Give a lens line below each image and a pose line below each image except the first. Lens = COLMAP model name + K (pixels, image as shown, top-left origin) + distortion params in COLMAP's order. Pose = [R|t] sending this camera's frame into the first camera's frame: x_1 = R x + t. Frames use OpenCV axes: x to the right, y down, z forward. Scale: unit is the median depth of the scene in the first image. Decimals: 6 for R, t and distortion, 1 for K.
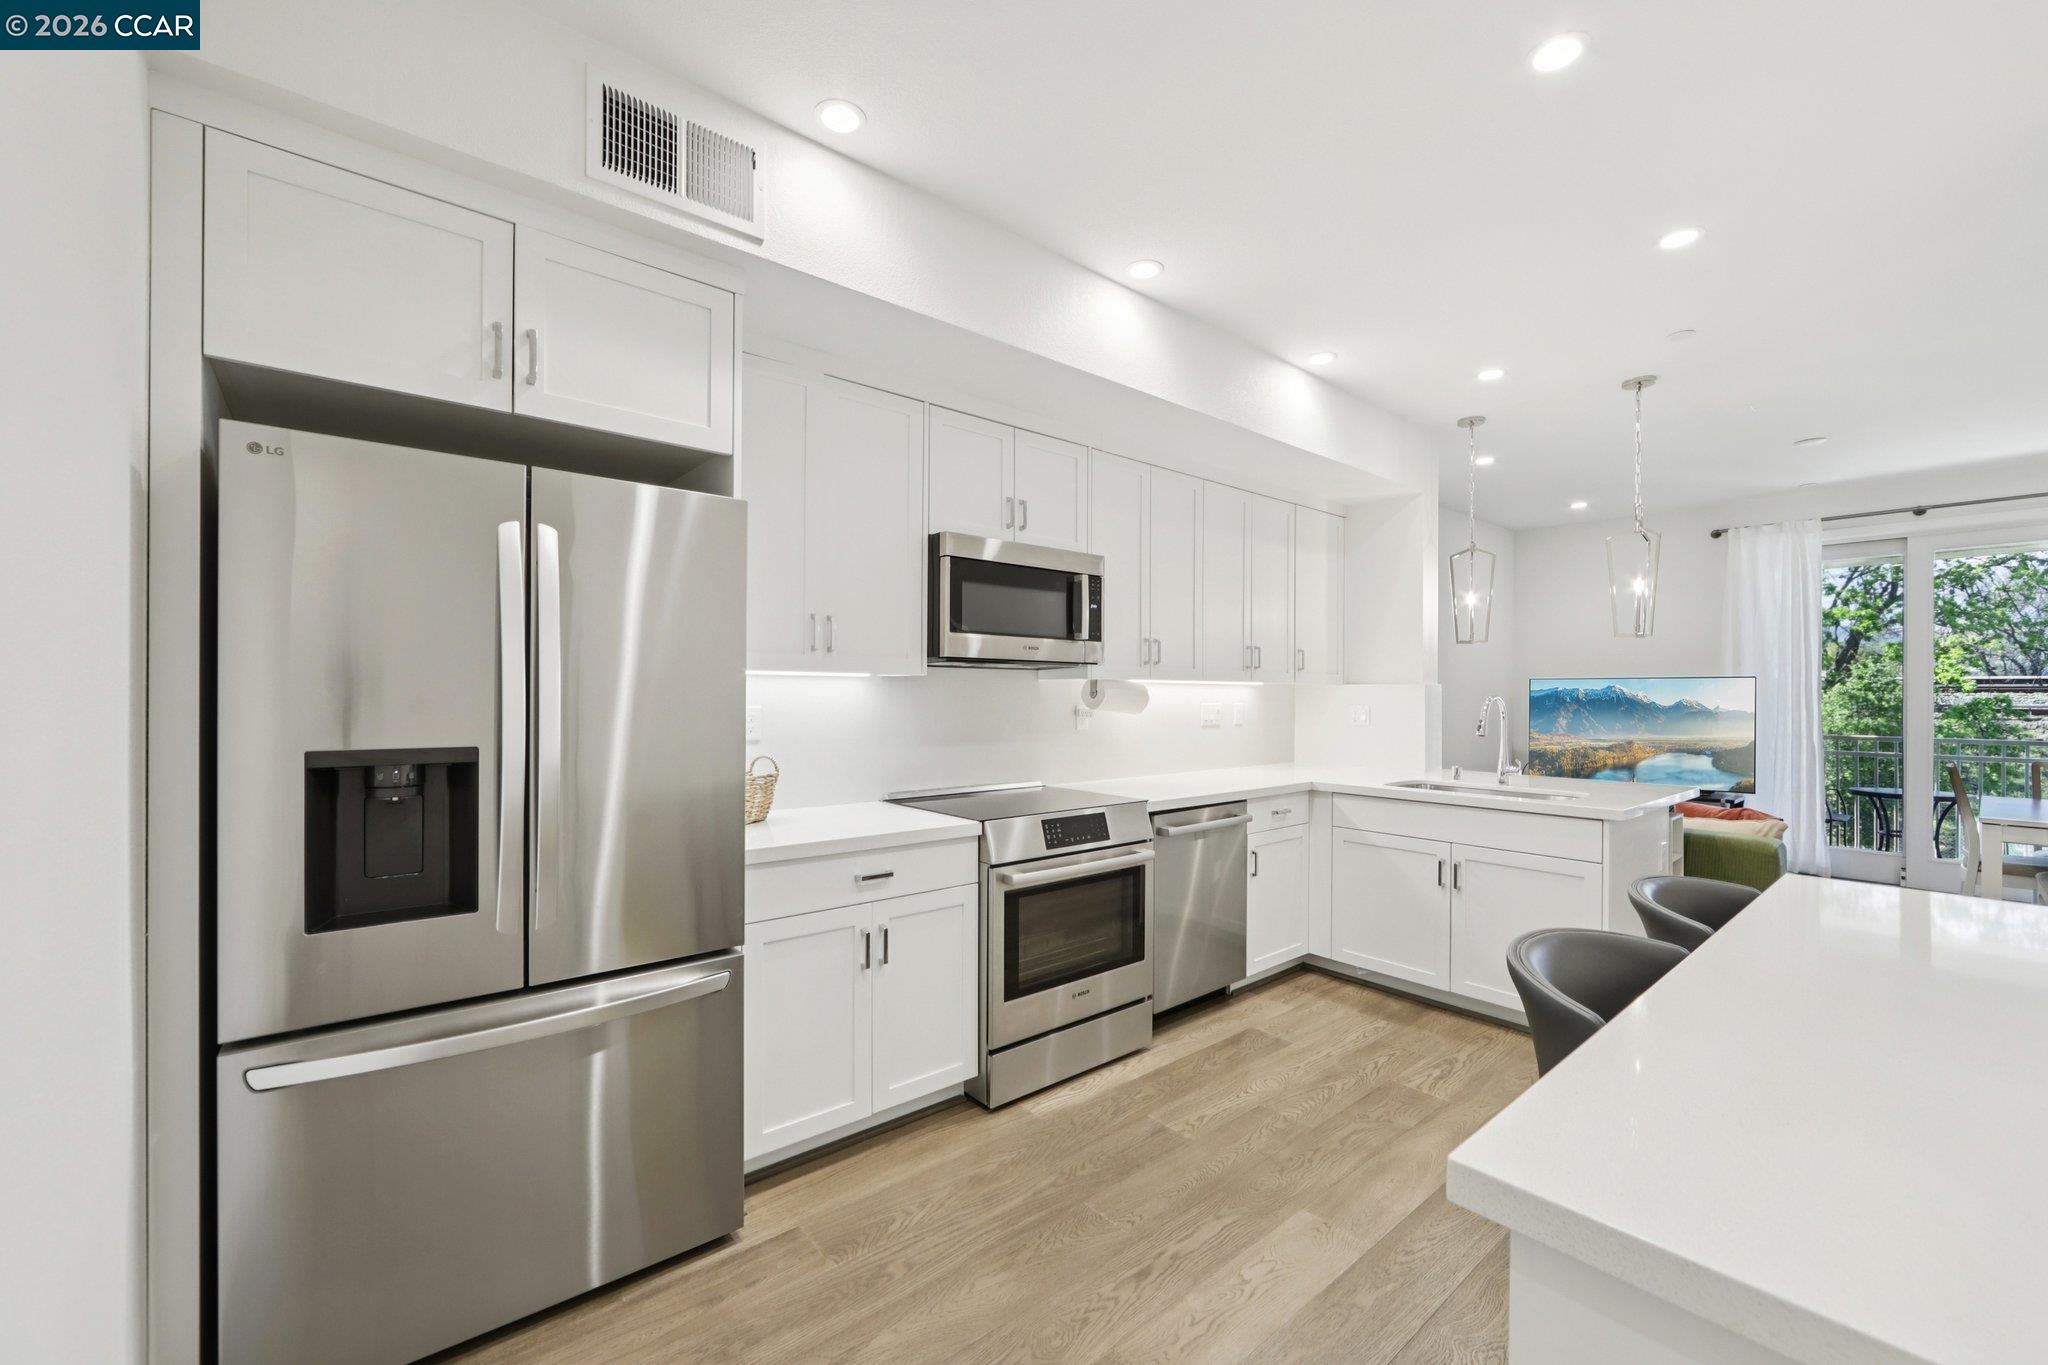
lens RADIAL K [[820.4, 0, 1037.7], [0, 820.4, 691.7], [0, 0, 1]] dist [-0.005885, 0.001006]
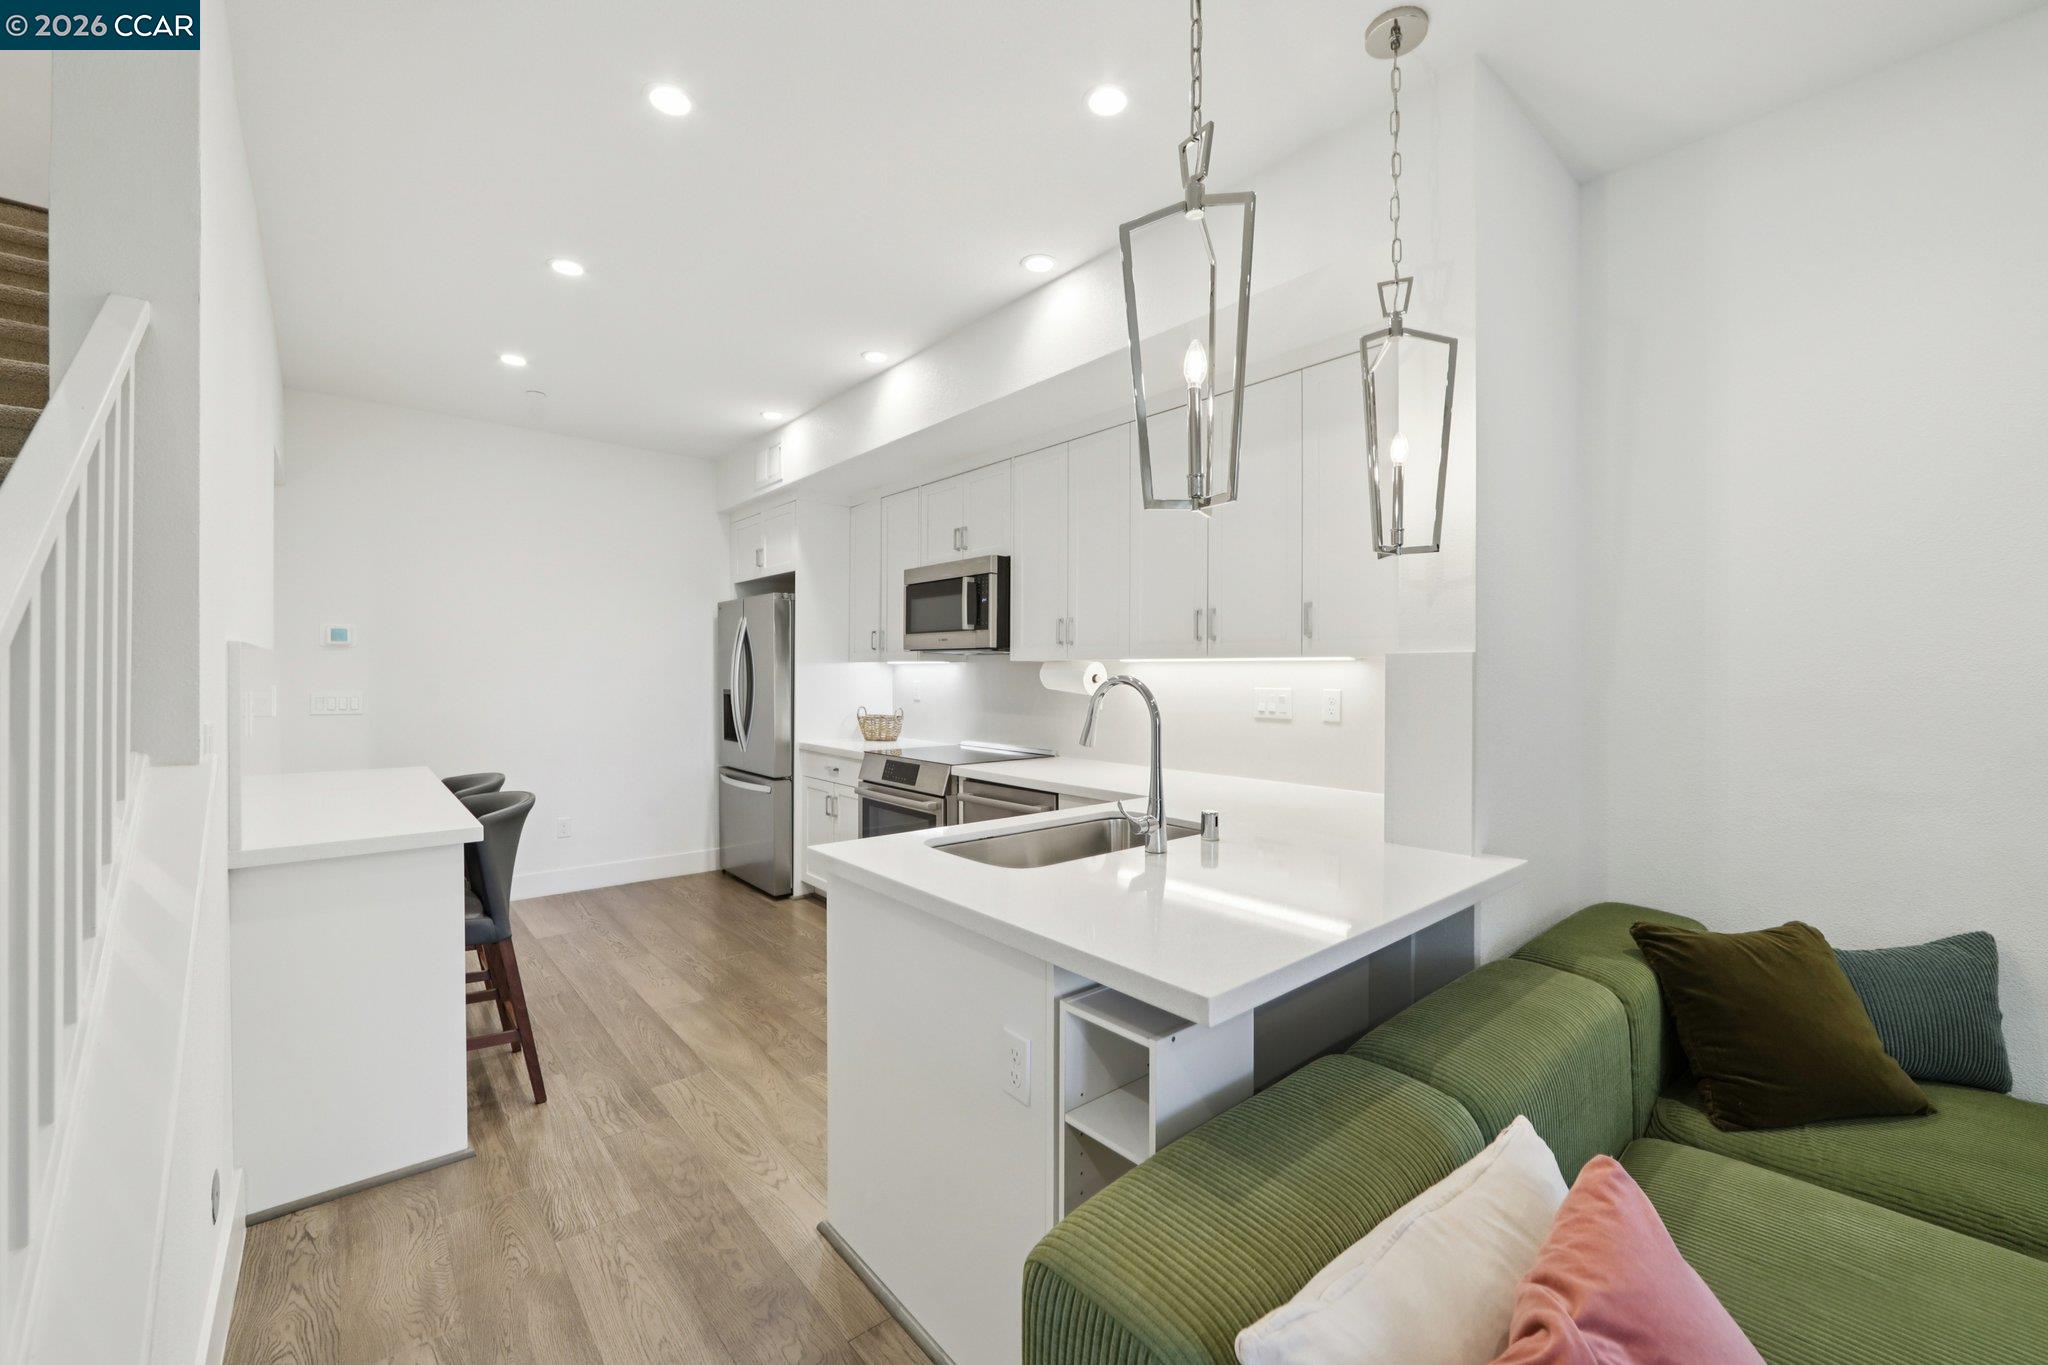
lens RADIAL K [[820.4, 0, 1038.2], [0, 820.4, 676.4], [0, 0, 1]] dist [-0.005885, 0.001006]
pose [[0.006417, -0.002834, -0.999975, 1.362959], [-0.005190, 0.999982, -0.002867, 0.010441], [0.999966, 0.005208, 0.006403, 1.166895]]
